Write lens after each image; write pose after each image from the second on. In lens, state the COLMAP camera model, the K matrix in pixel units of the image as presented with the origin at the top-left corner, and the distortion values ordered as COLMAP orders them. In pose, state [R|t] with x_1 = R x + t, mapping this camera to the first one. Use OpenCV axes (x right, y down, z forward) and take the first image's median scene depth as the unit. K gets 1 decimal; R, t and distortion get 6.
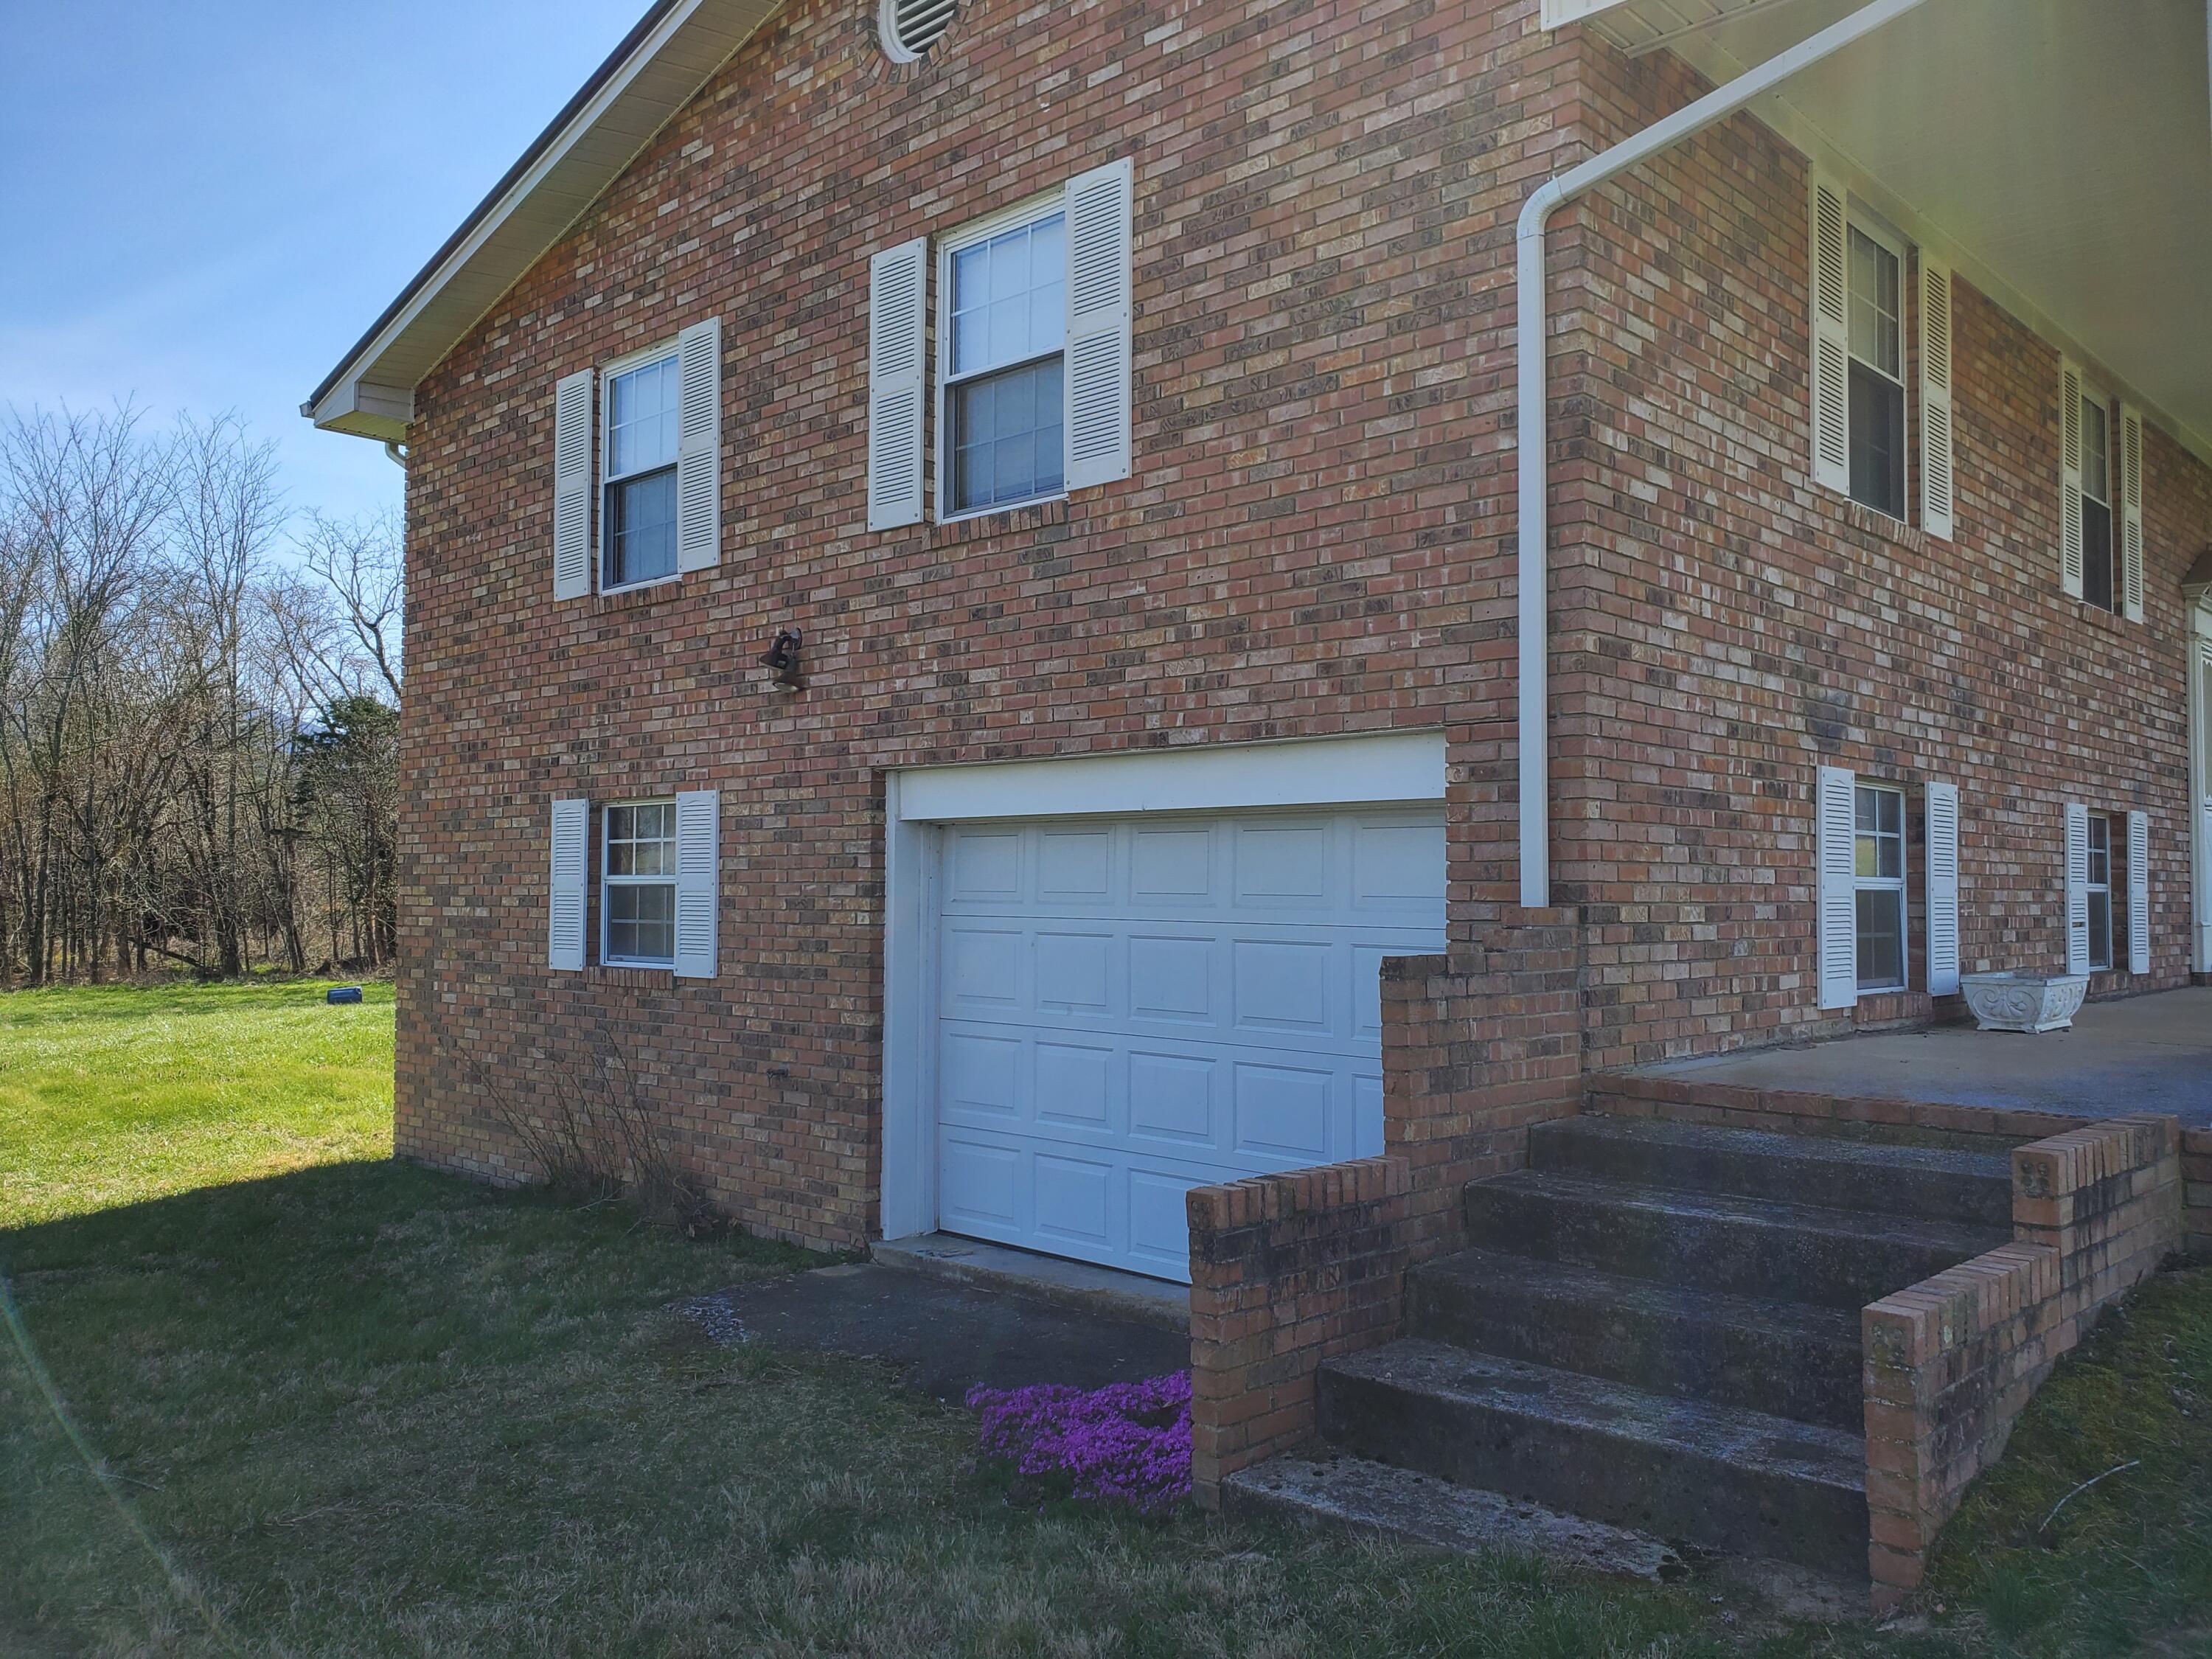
lens RADIAL K [[1726.5, 0, 1107.3], [0, 1726.5, 812.7], [0, 0, 1]] dist [0.057074, -0.056544]
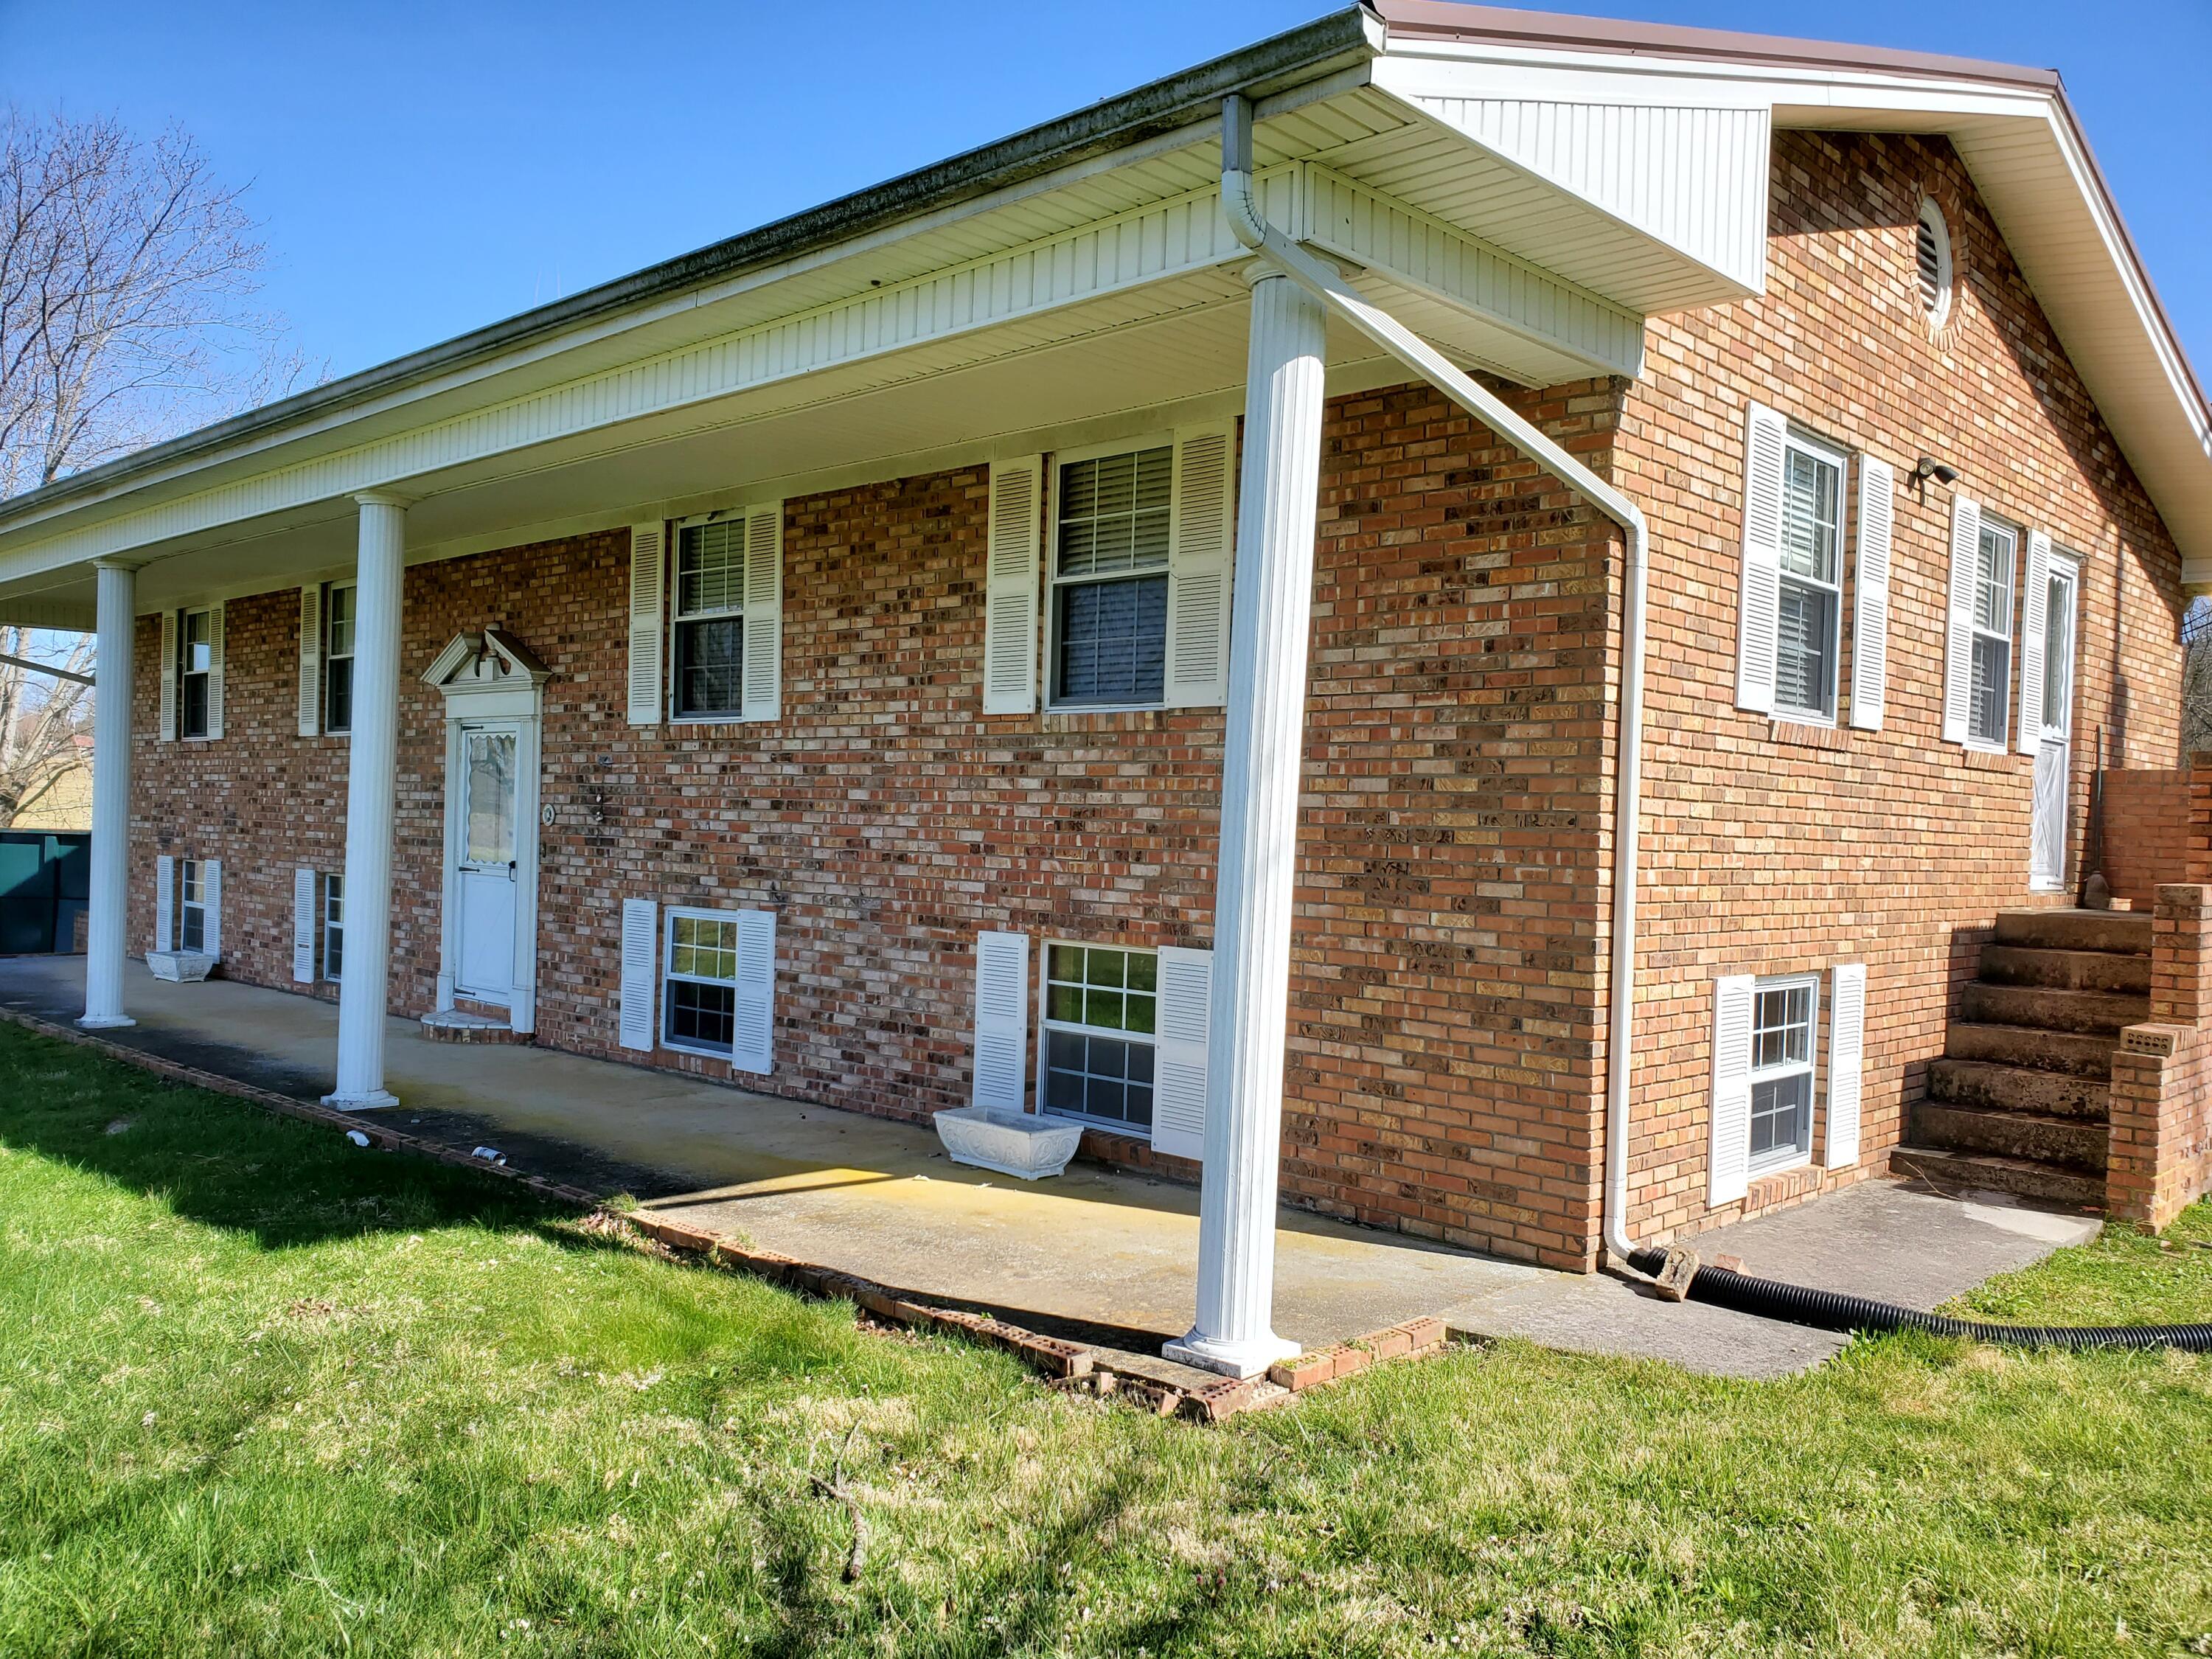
lens RADIAL K [[1726.5, 0, 1108.3], [0, 1726.5, 847.6], [0, 0, 1]] dist [0.057074, -0.056544]
pose [[-0.011963, 0.002554, -0.999925, 2.733234], [0.013241, 0.999909, 0.002395, -0.024335], [0.999841, -0.013211, -0.011995, 2.254138]]
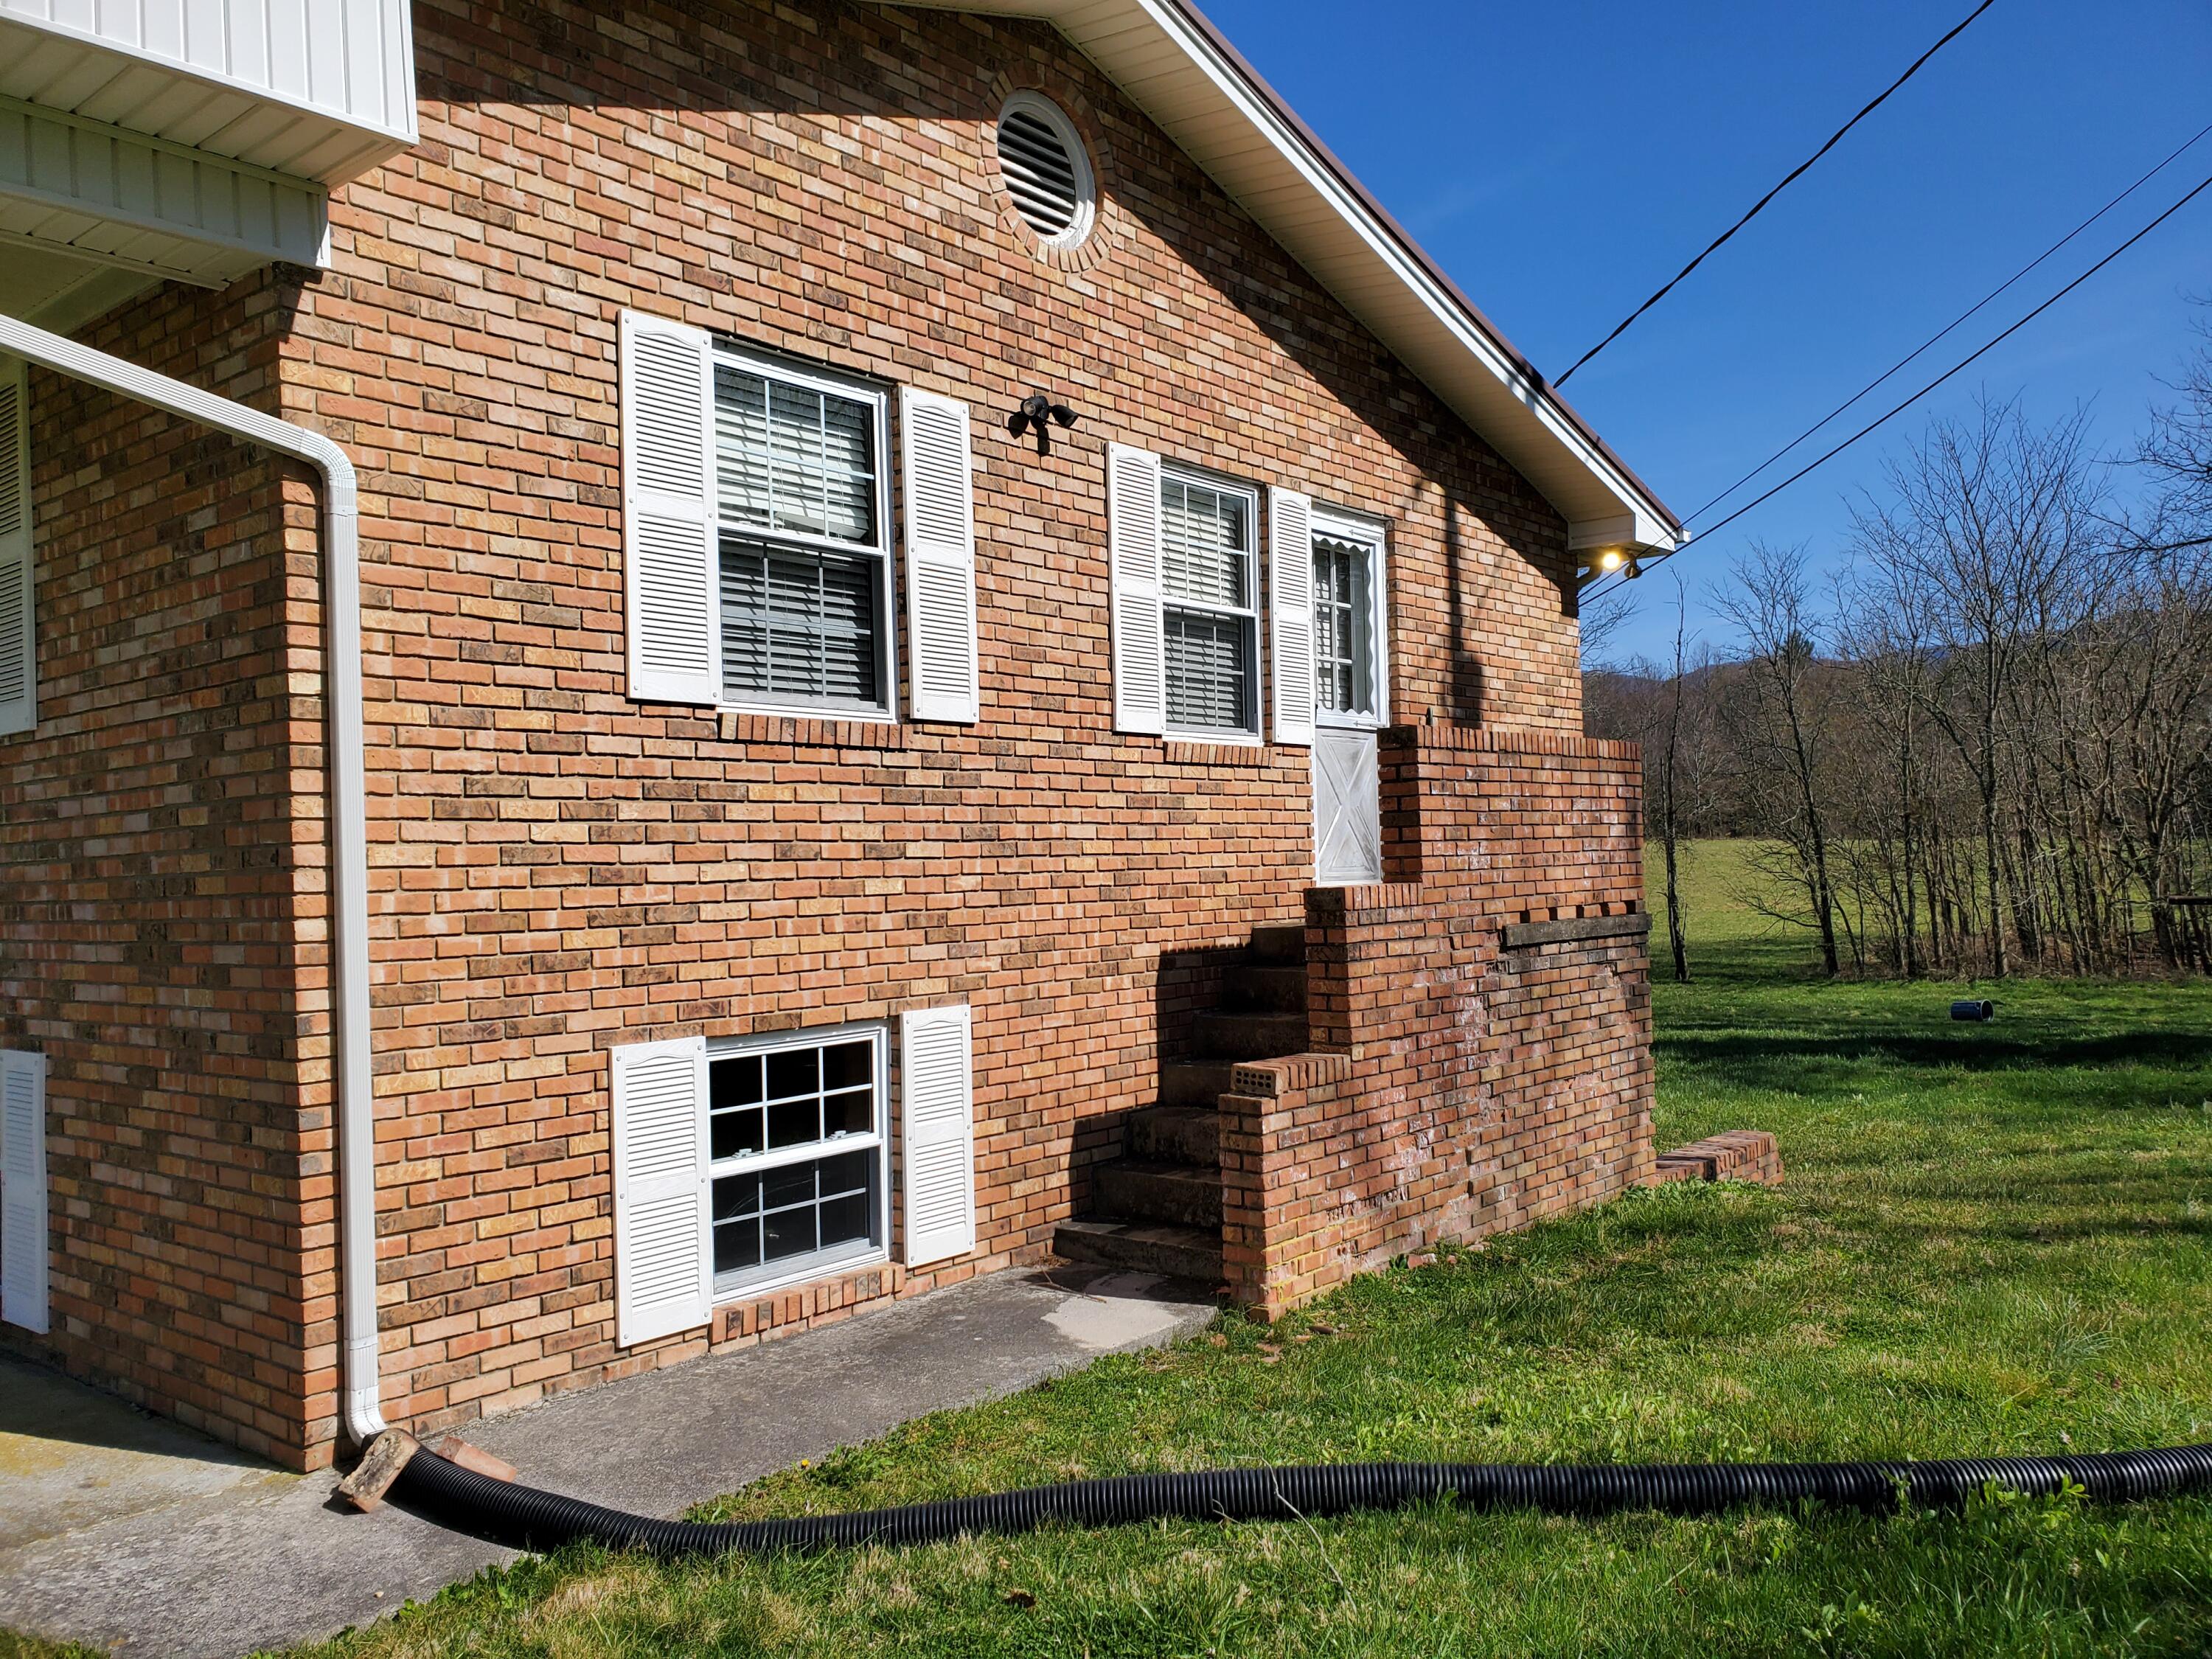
lens RADIAL K [[1726.5, 0, 1121.1], [0, 1726.5, 831.2], [0, 0, 1]] dist [0.057074, -0.056544]
pose [[0.059058, -0.033585, -0.997689, 2.520260], [0.073762, 0.996849, -0.029190, 0.000913], [0.995526, -0.071868, 0.061349, 2.771040]]
